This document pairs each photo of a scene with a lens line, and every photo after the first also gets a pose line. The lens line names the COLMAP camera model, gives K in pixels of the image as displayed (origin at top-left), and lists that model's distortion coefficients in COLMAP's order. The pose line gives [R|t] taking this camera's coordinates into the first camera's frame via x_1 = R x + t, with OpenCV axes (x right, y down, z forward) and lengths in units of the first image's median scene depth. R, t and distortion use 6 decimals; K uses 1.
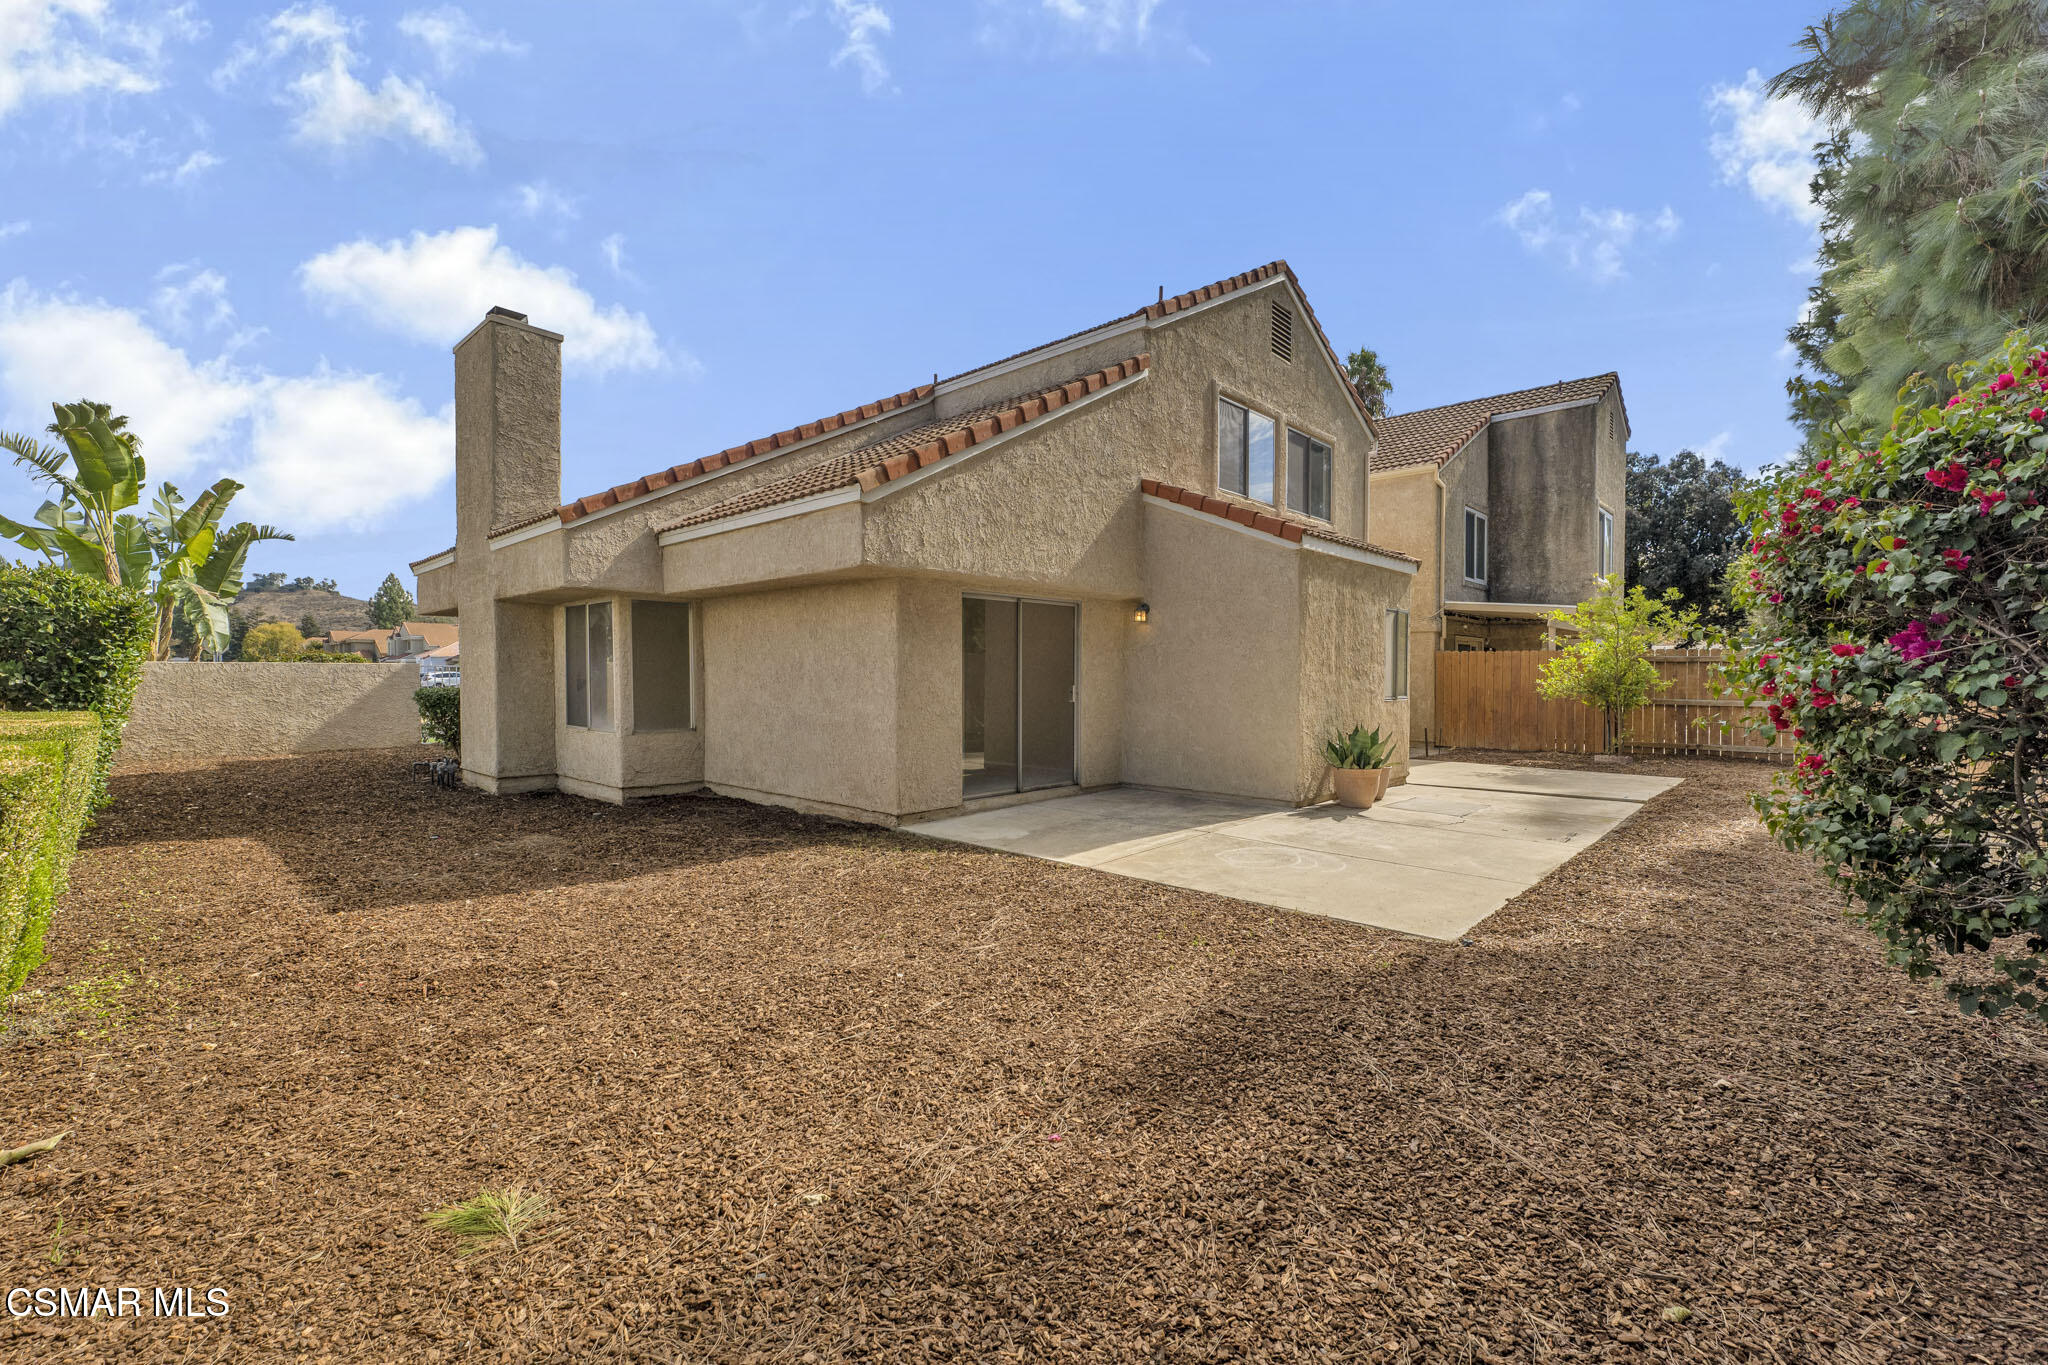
lens RADIAL K [[855.7, 0, 1010.8], [0, 855.7, 673.5], [0, 0, 1]] dist [0.002215, 0.000452]
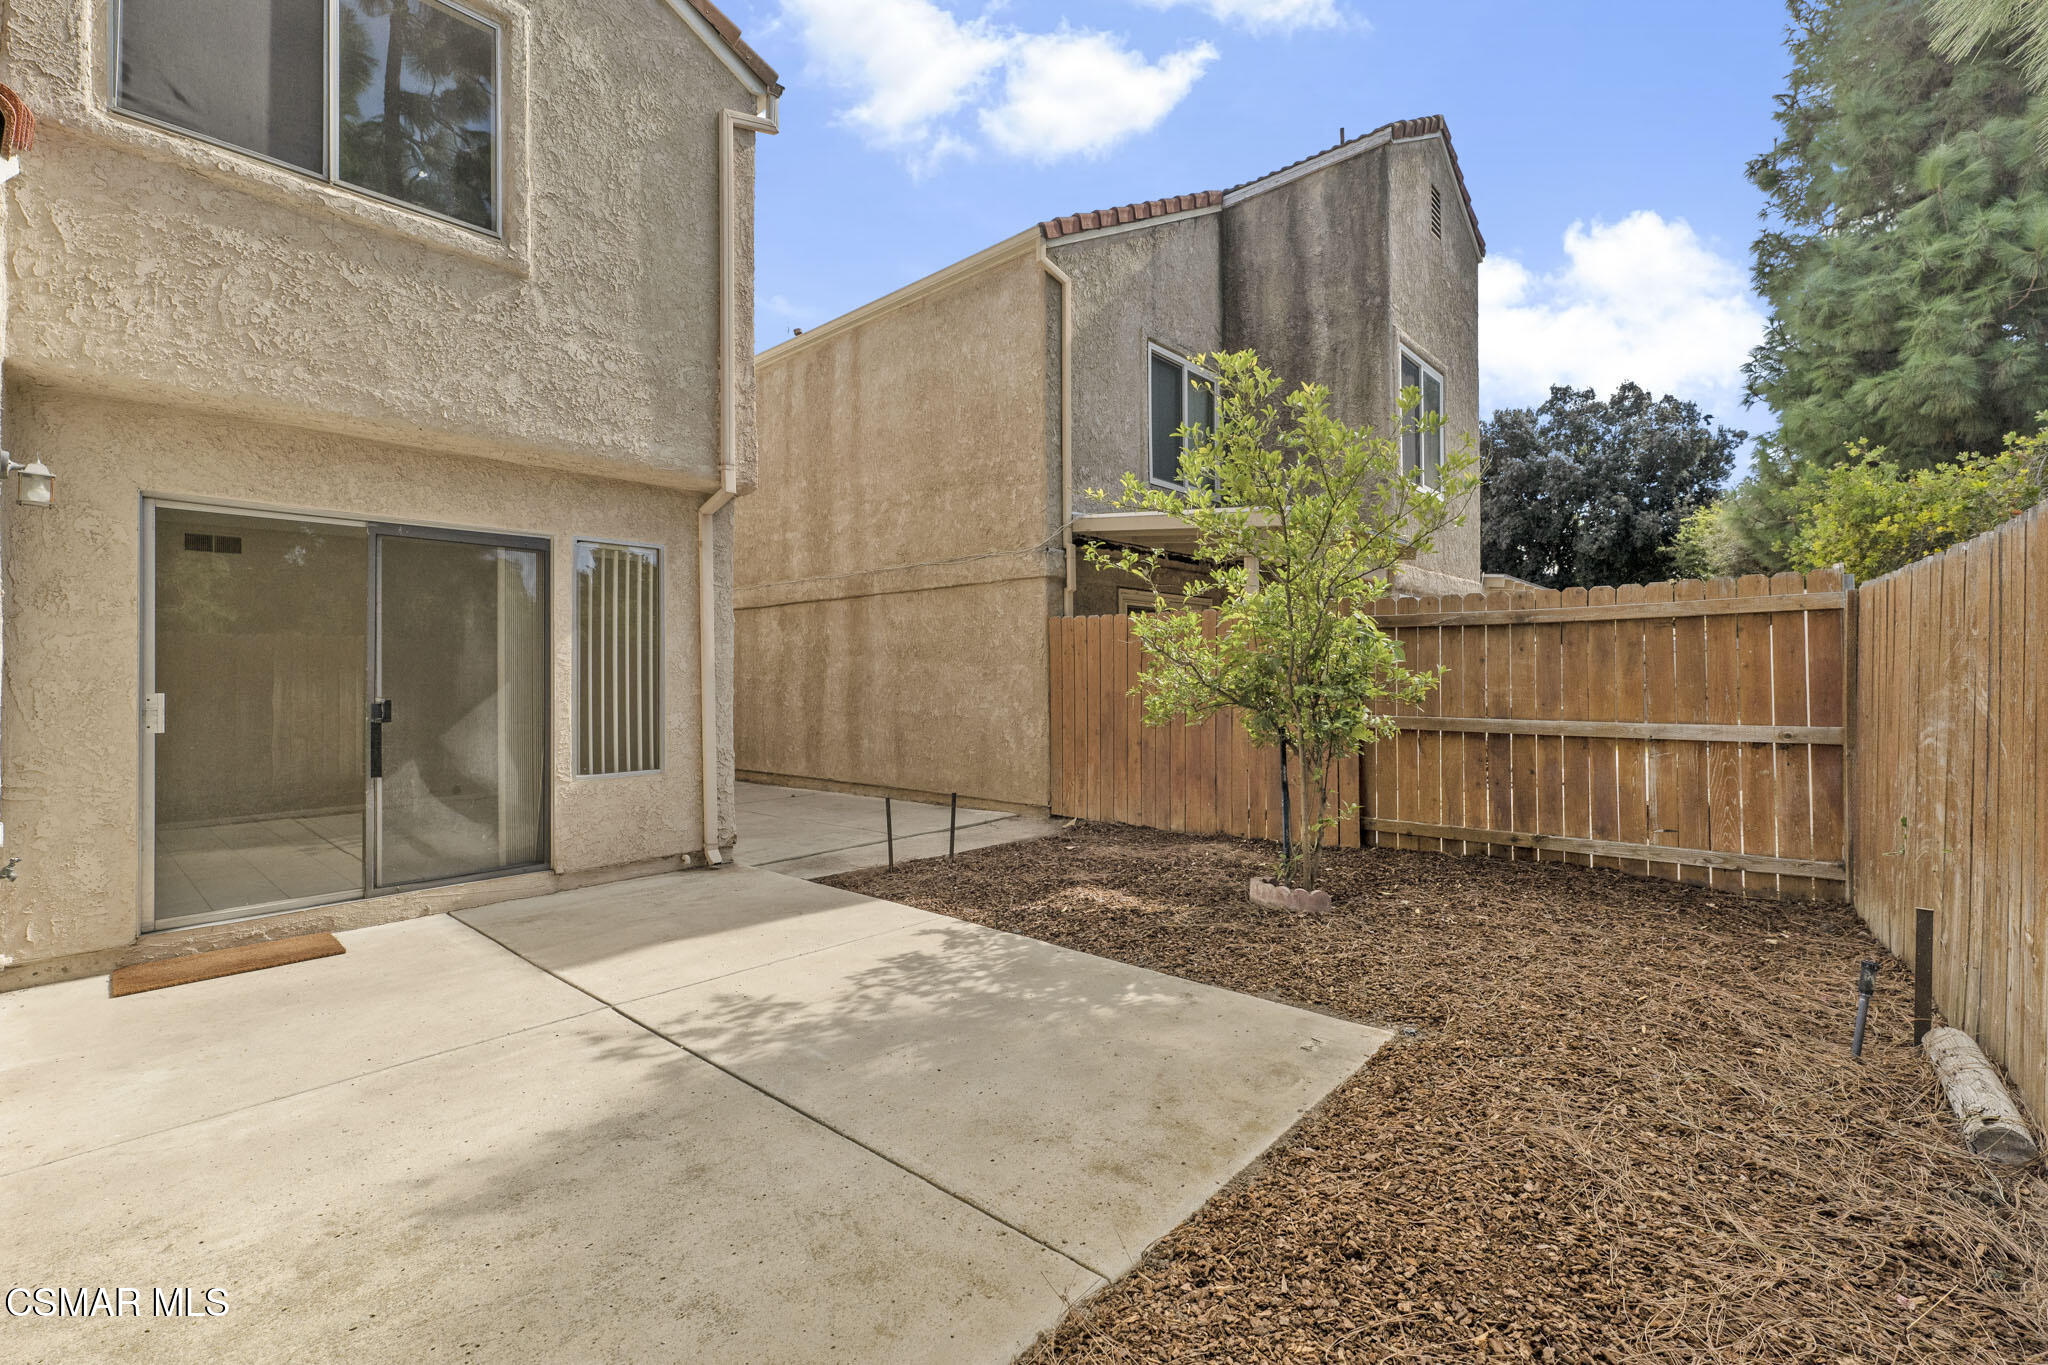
lens RADIAL K [[879.9, 0, 1021.2], [0, 879.9, 654.3], [0, 0, 1]] dist [-0.002476, -0.000271]
pose [[0.999380, -0.007650, 0.034372, 0.288790], [0.008481, 0.999674, -0.024092, 0.004103], [-0.034177, 0.024369, 0.999119, 0.316010]]
